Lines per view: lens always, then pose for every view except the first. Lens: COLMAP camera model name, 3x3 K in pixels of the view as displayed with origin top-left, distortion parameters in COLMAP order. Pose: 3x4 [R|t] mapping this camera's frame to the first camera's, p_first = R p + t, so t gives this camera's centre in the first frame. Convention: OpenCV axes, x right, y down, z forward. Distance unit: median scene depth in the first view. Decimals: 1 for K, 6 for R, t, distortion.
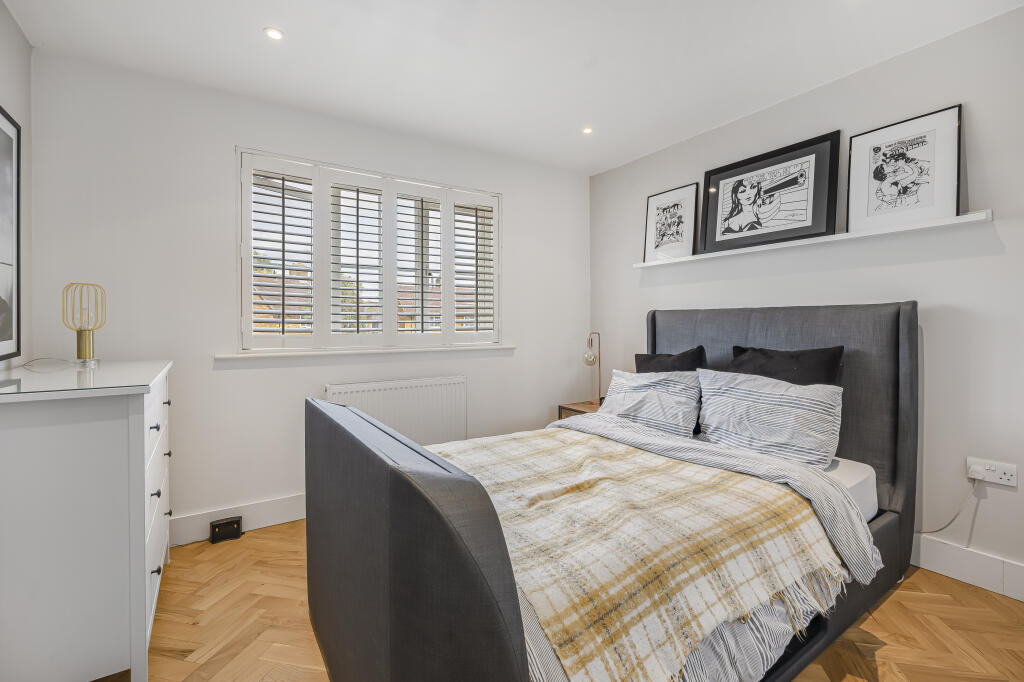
lens RADIAL K [[456.5, 0, 517.2], [0, 456.5, 337.2], [0, 0, 1]] dist [-0.009409, 0.002085]
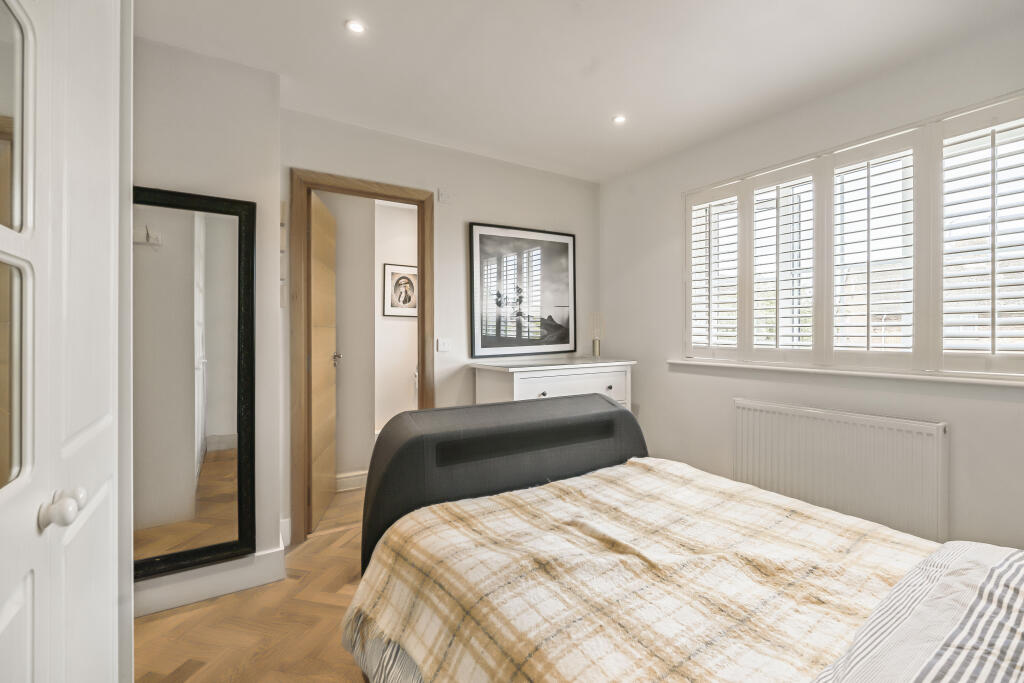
lens RADIAL K [[456.5, 0, 516.5], [0, 456.5, 333.8], [0, 0, 1]] dist [-0.009409, 0.002085]
pose [[-0.021214, 0.005554, -0.999760, 0.952472], [-0.027913, 0.999591, 0.006145, -0.049061], [0.999385, 0.028037, -0.021050, 0.829637]]
